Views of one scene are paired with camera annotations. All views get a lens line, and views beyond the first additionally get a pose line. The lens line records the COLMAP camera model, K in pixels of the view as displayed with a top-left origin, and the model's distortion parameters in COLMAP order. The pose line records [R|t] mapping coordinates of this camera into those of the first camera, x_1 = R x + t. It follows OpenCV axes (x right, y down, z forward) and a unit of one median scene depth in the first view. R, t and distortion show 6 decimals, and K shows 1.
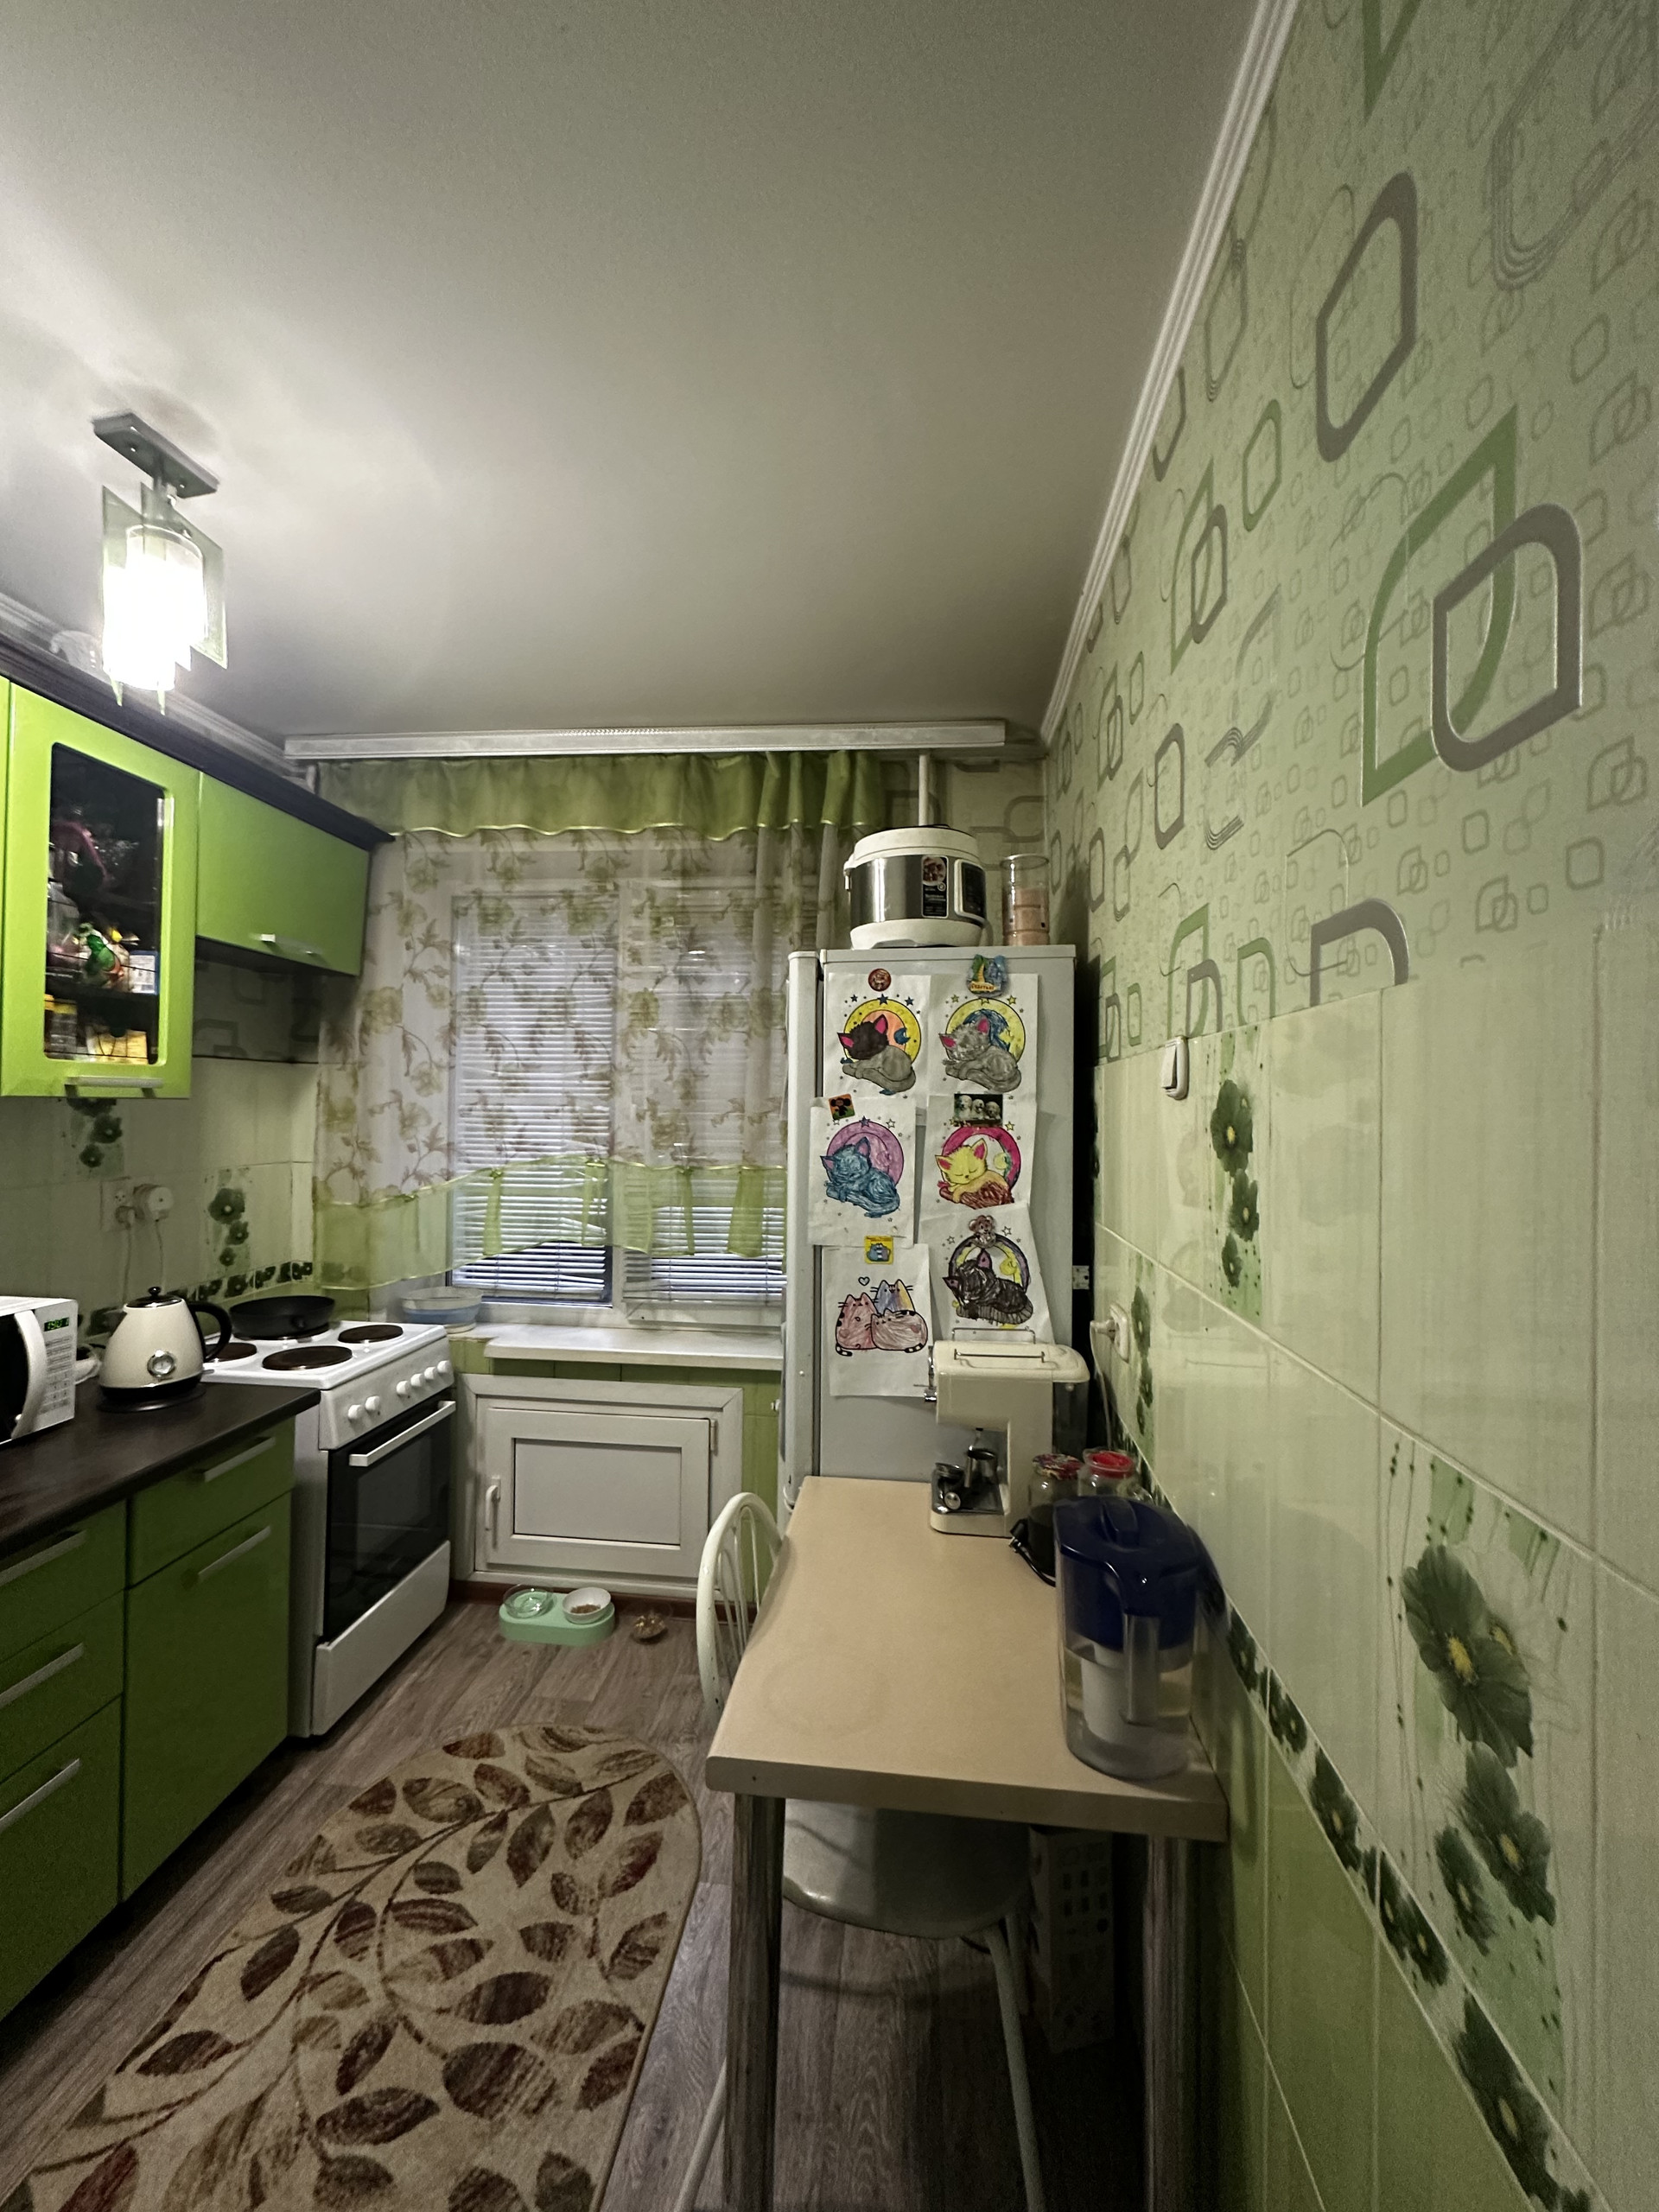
lens RADIAL K [[877.1, 0, 829.5], [0, 877.1, 1106.0], [0, 0, 1]] dist [-0.002639, 0.000893]
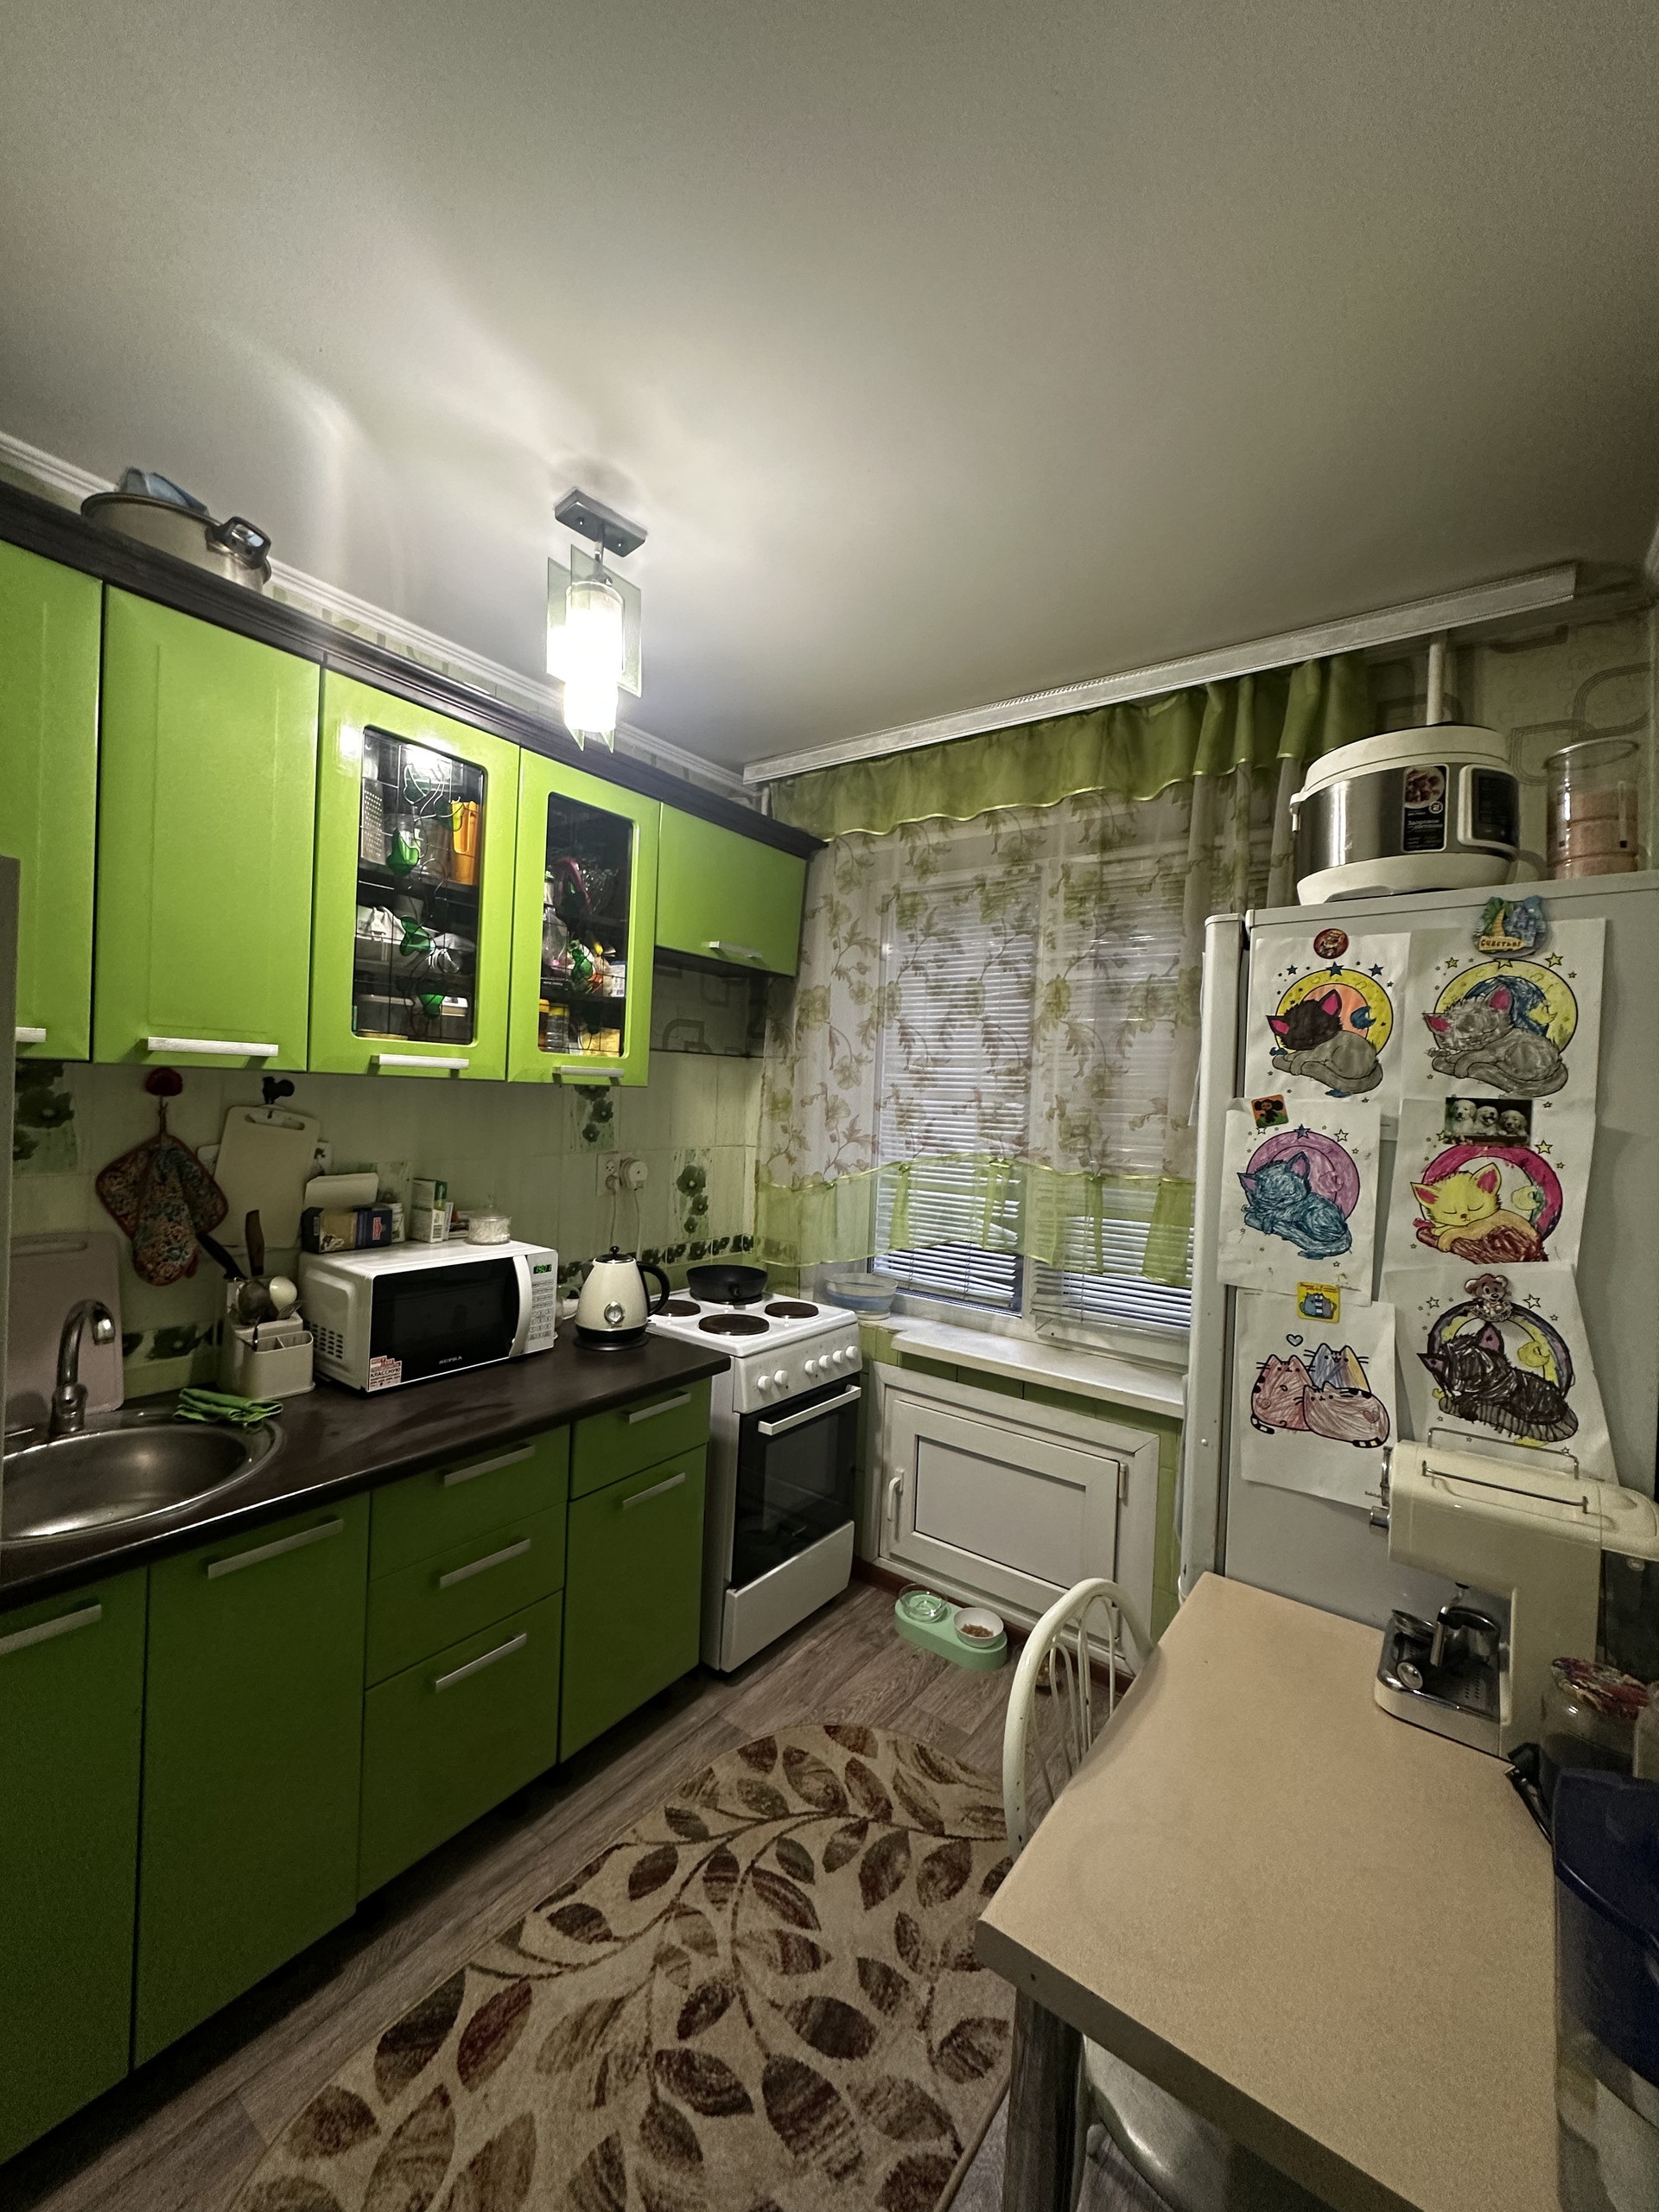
lens RADIAL K [[876.4, 0, 829.5], [0, 876.4, 1106.0], [0, 0, 1]] dist [-0.000923, -0.000275]
pose [[0.860582, 0.027532, -0.508566, 0.072555], [-0.026569, 0.999605, 0.009156, -0.000288], [0.508618, 0.005633, 0.860974, 0.135365]]
